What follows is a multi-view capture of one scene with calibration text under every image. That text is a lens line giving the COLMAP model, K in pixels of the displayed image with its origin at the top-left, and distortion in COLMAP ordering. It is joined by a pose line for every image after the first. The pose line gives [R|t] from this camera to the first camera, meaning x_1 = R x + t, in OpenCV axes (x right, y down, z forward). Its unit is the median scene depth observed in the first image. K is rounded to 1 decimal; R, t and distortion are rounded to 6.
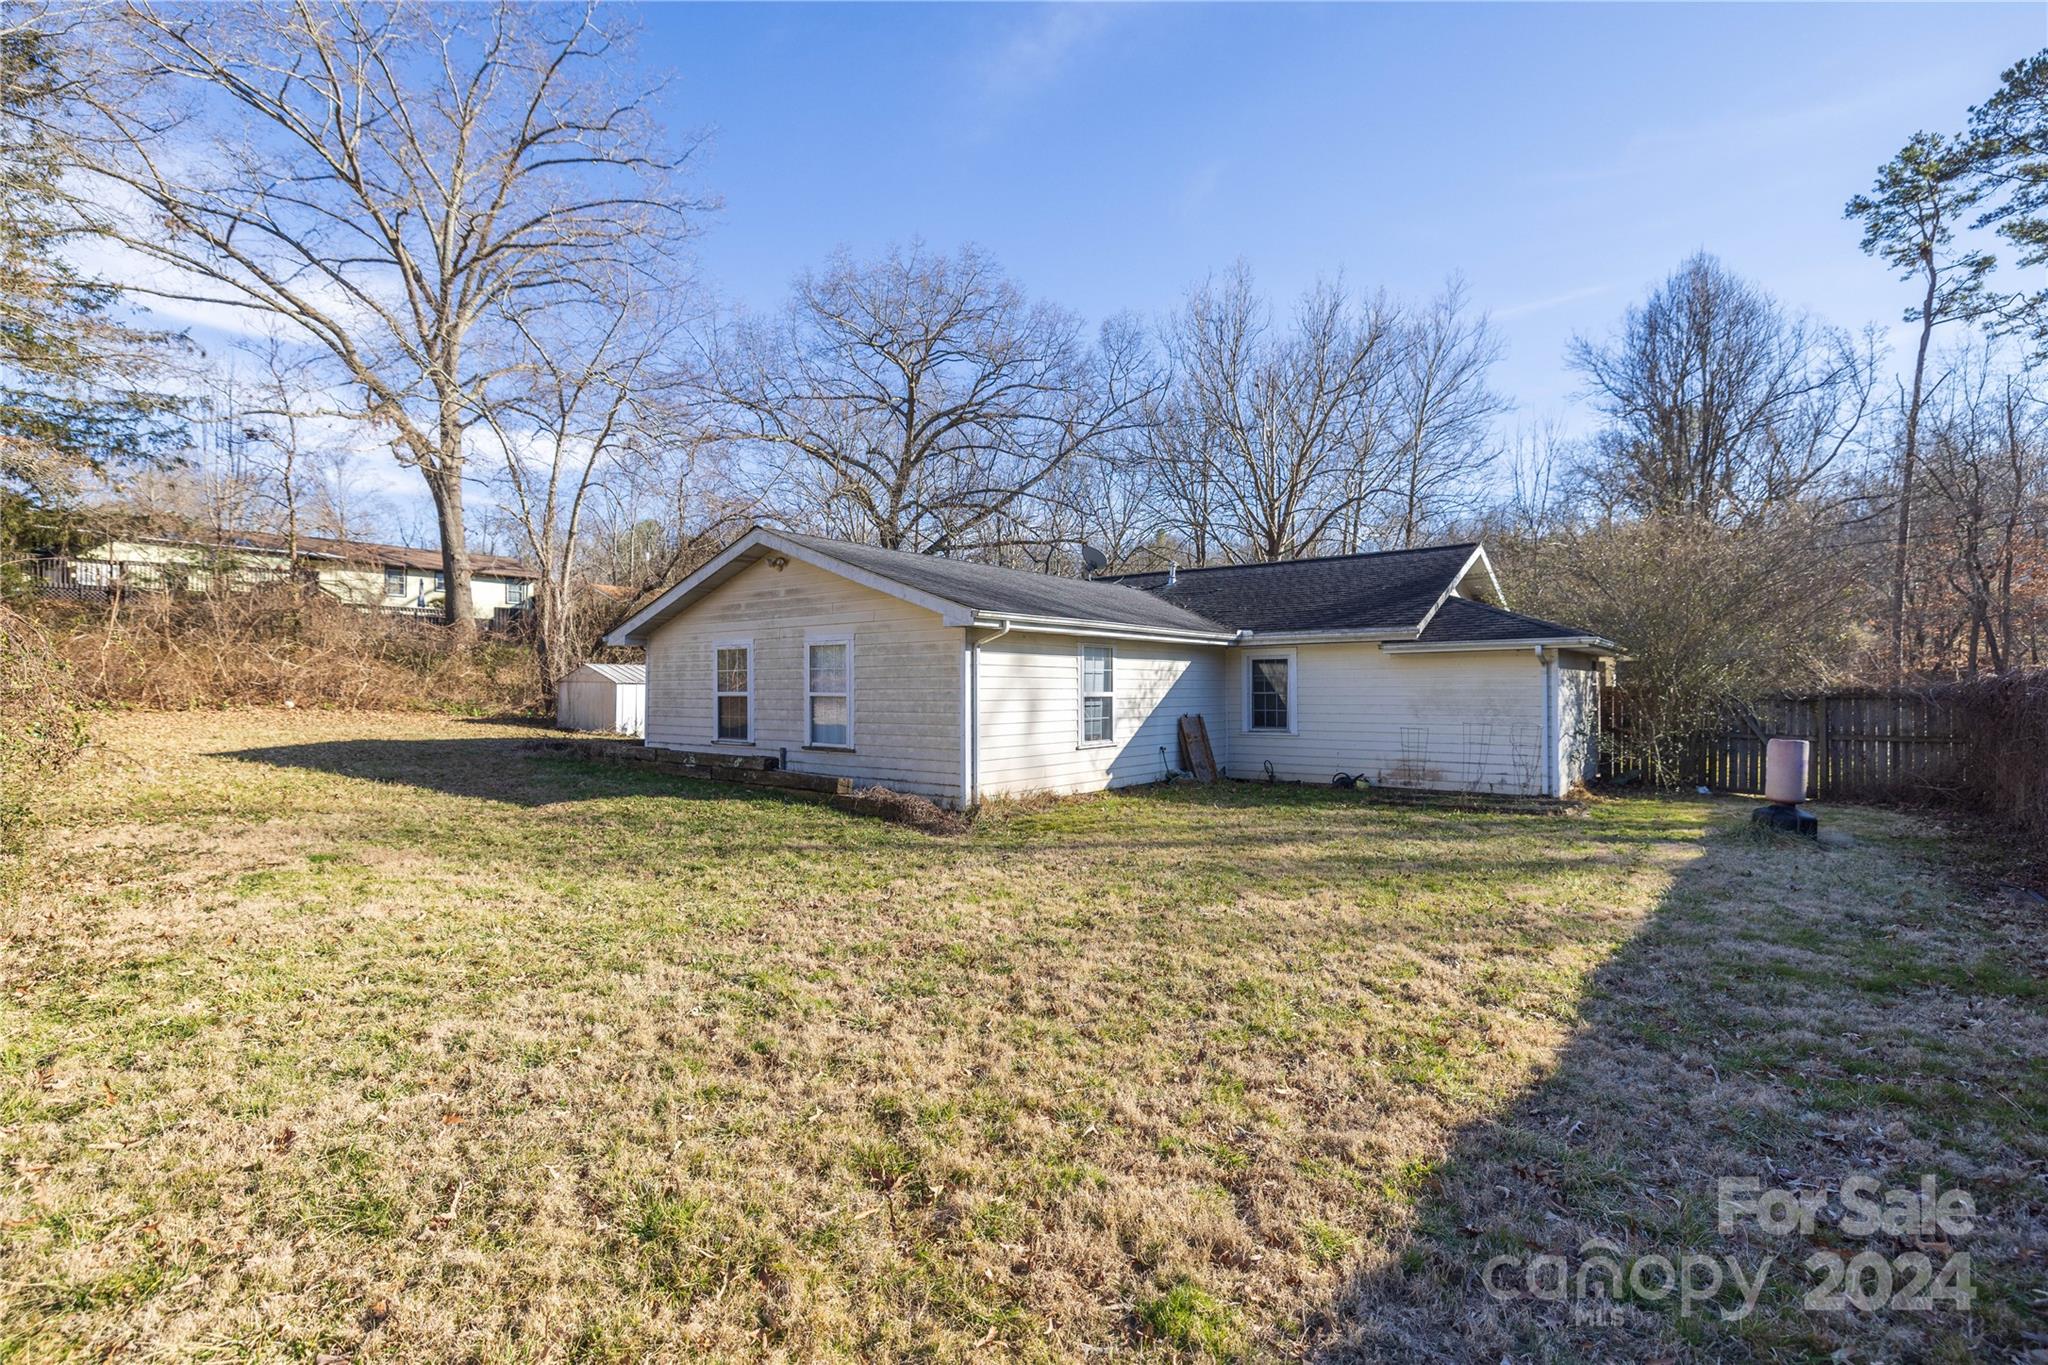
lens RADIAL K [[864.0, 0, 1017.1], [0, 864.0, 672.3], [0, 0, 1]] dist [-0.003190, -0.000286]
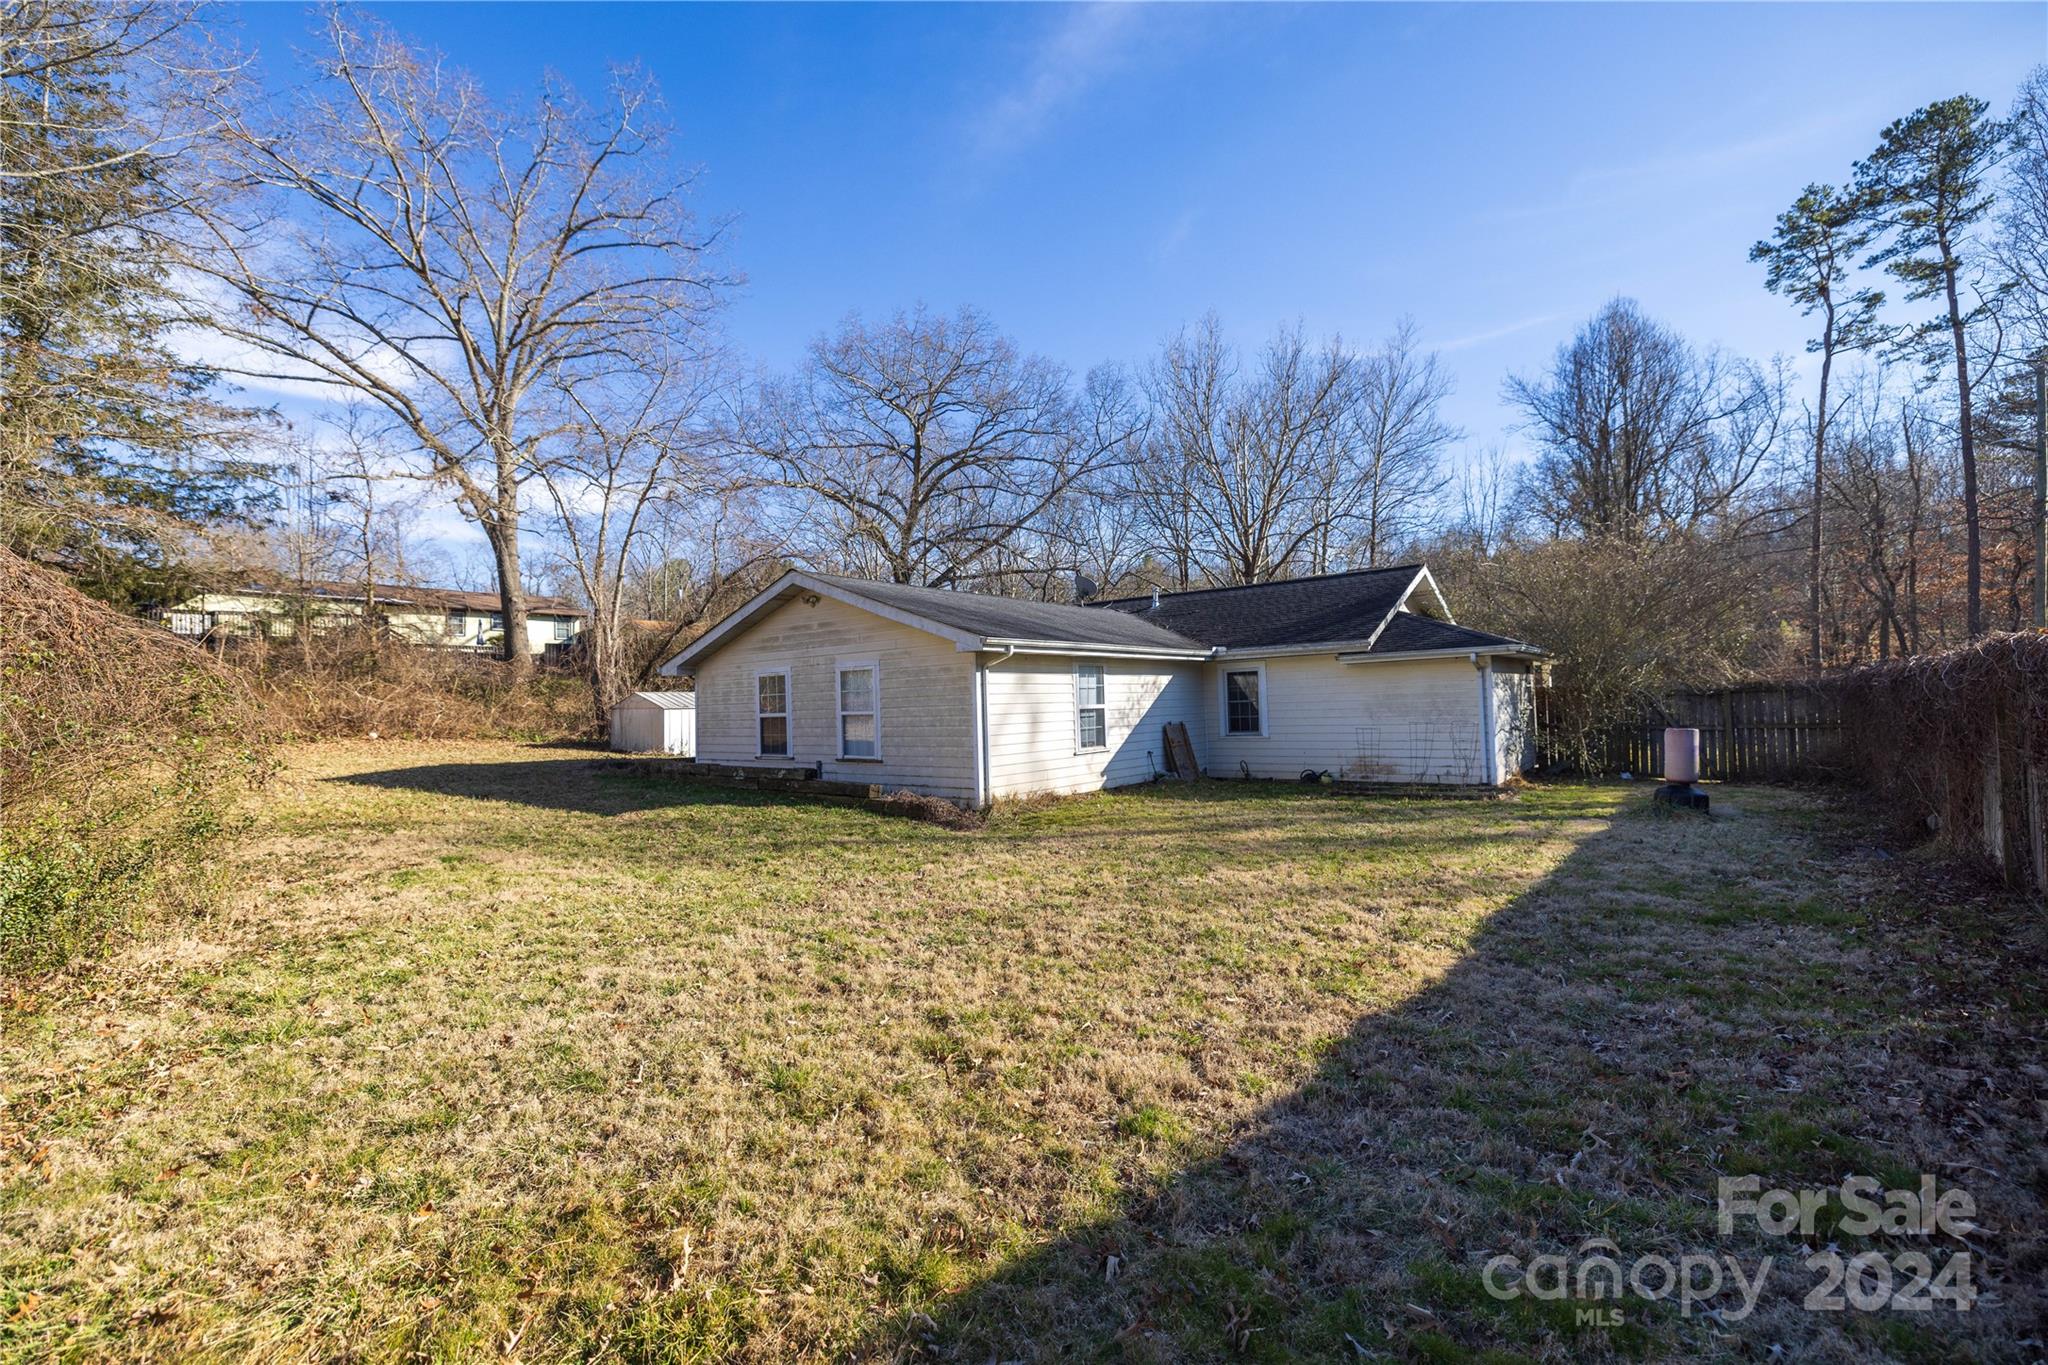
lens RADIAL K [[864.0, 0, 1017.1], [0, 864.0, 672.3], [0, 0, 1]] dist [-0.003190, -0.000286]
pose [[0.999615, -0.027755, -0.000311, -0.003180], [0.027744, 0.999439, -0.018786, -0.000762], [0.000832, 0.018770, 0.999823, -0.124745]]
